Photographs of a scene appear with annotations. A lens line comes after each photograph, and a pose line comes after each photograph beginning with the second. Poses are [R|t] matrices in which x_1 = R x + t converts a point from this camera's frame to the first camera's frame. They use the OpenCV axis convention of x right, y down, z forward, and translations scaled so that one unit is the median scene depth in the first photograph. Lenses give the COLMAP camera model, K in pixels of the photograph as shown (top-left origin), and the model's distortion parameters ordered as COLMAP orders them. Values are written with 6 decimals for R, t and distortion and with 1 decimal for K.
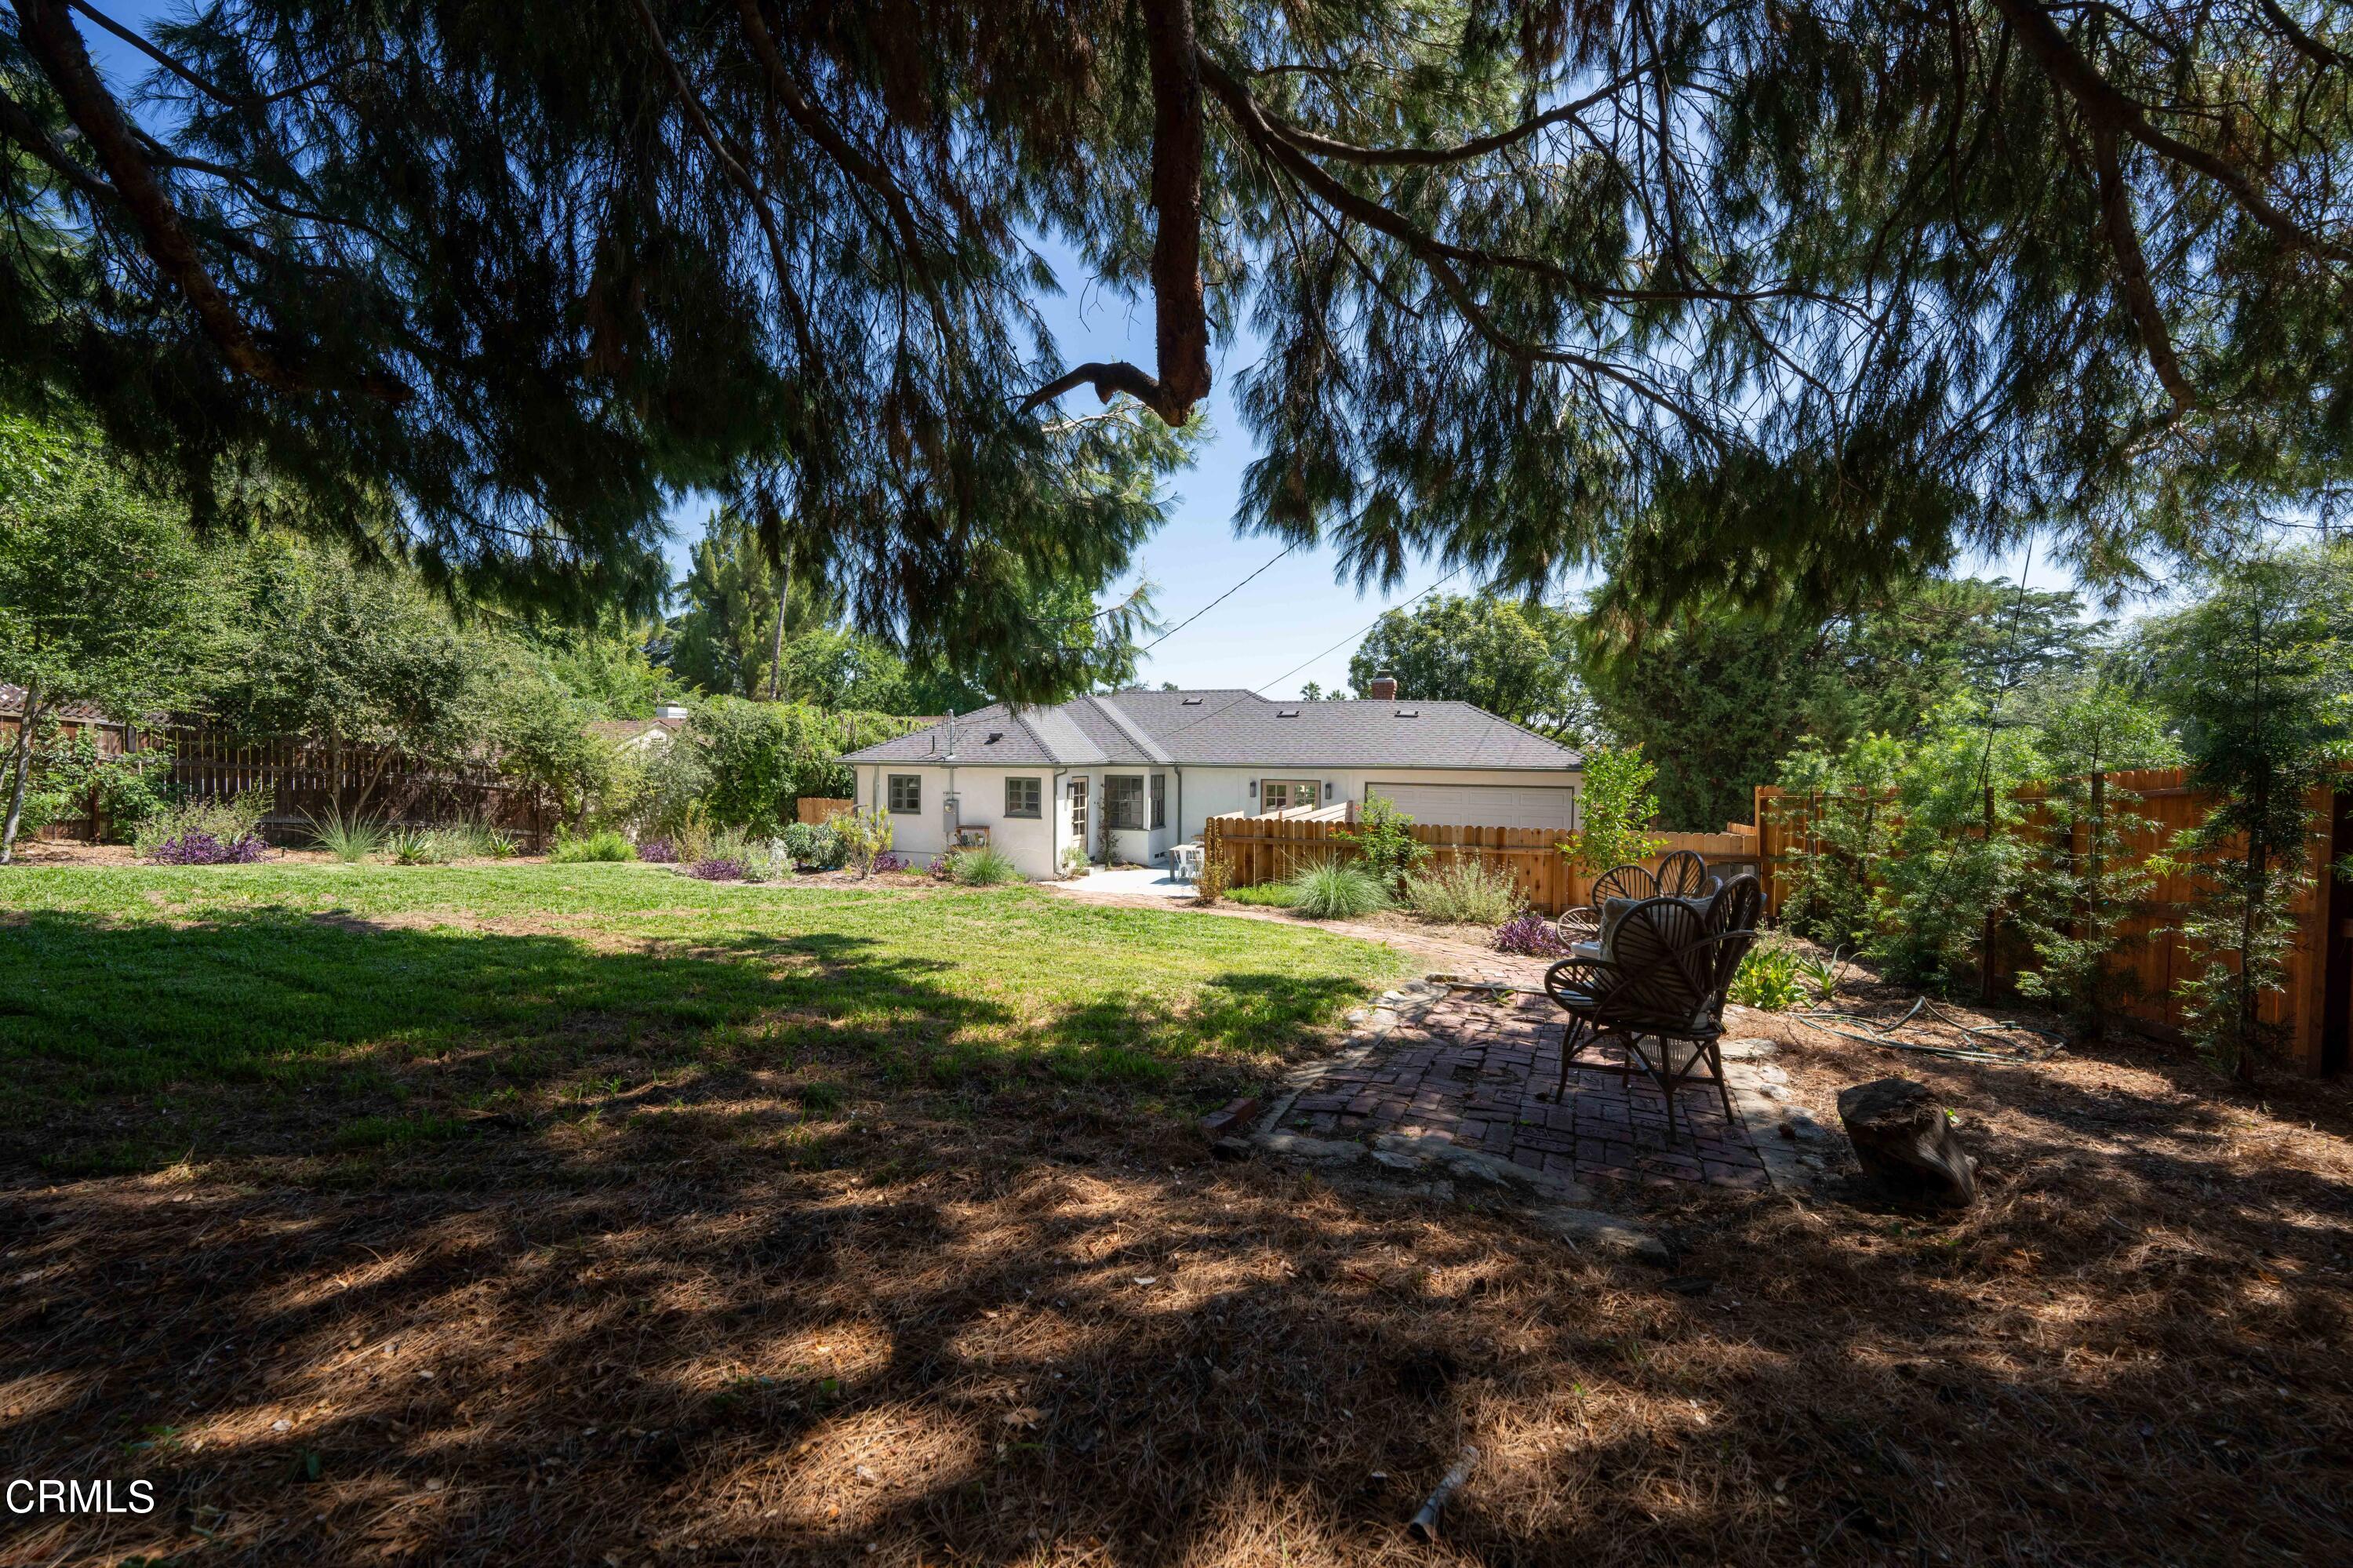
lens RADIAL K [[949.2, 0, 1179.4], [0, 949.2, 780.8], [0, 0, 1]] dist [-0.007043, -0.000735]
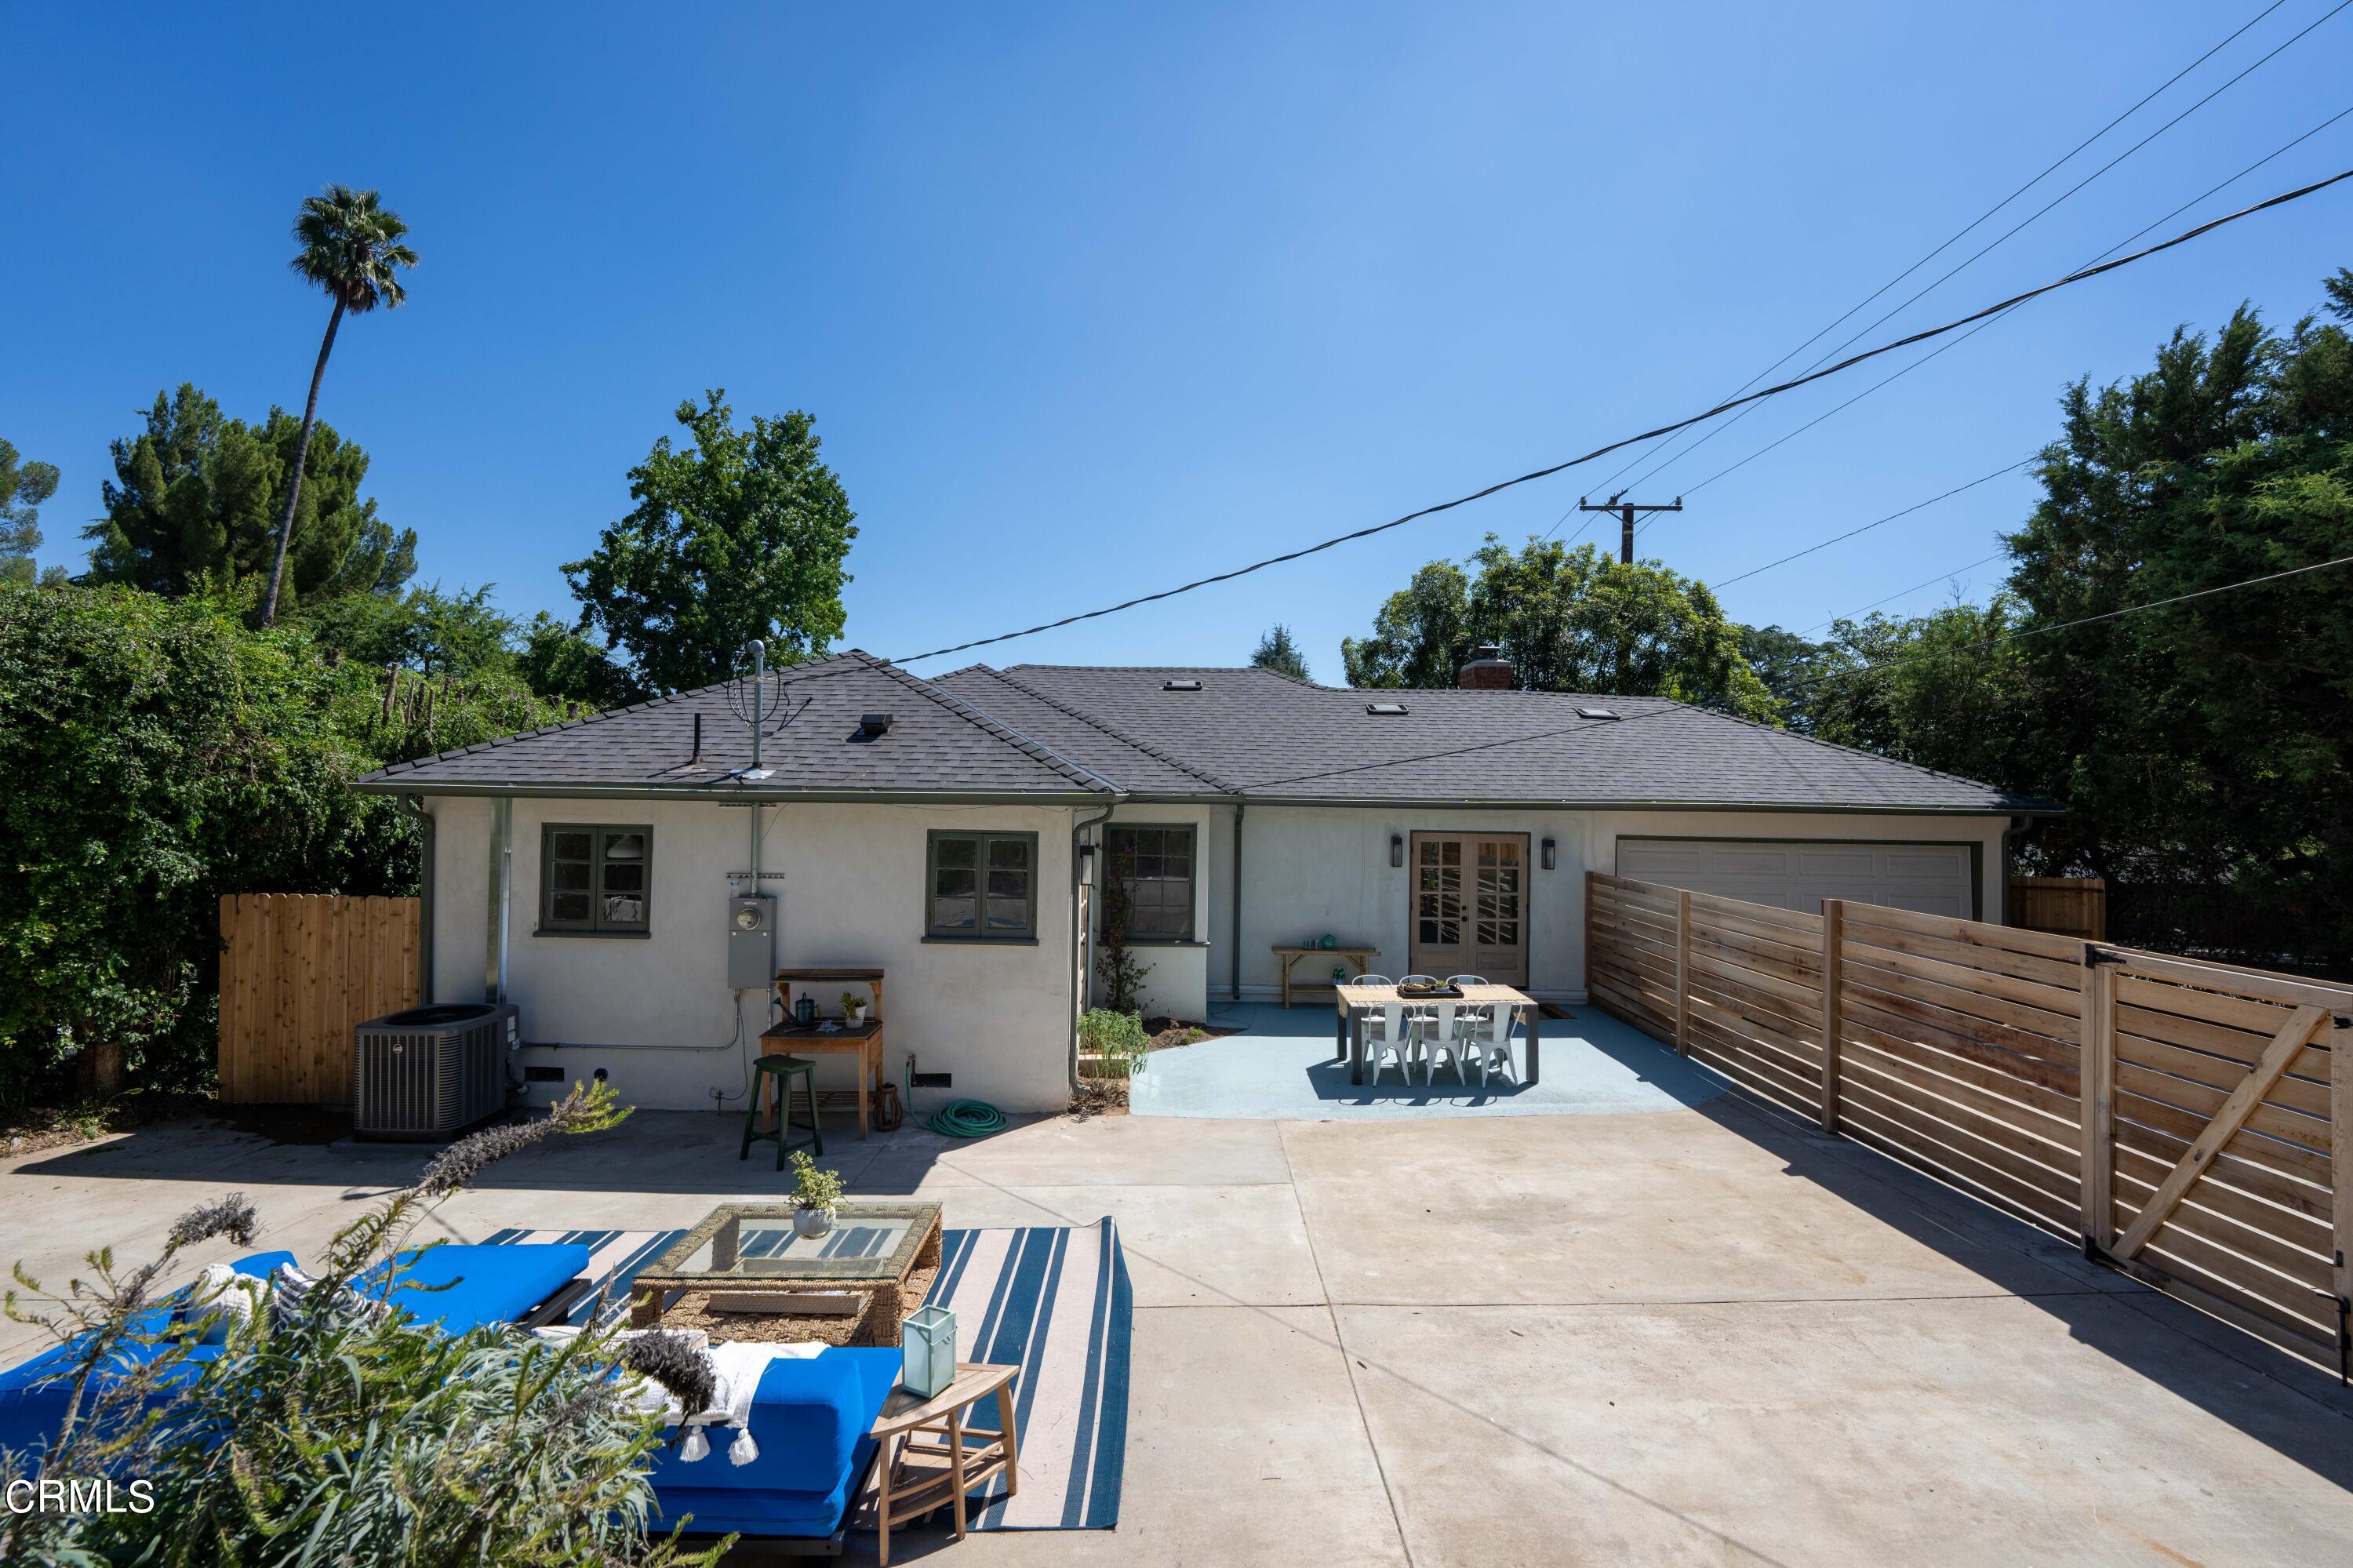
lens RADIAL K [[949.2, 0, 1174.4], [0, 949.2, 787.0], [0, 0, 1]] dist [-0.007043, -0.000735]
pose [[0.941662, 0.010298, 0.336402, -0.199291], [0.001942, 0.999349, -0.036029, -0.006749], [-0.336554, 0.034581, 0.941029, 0.576919]]
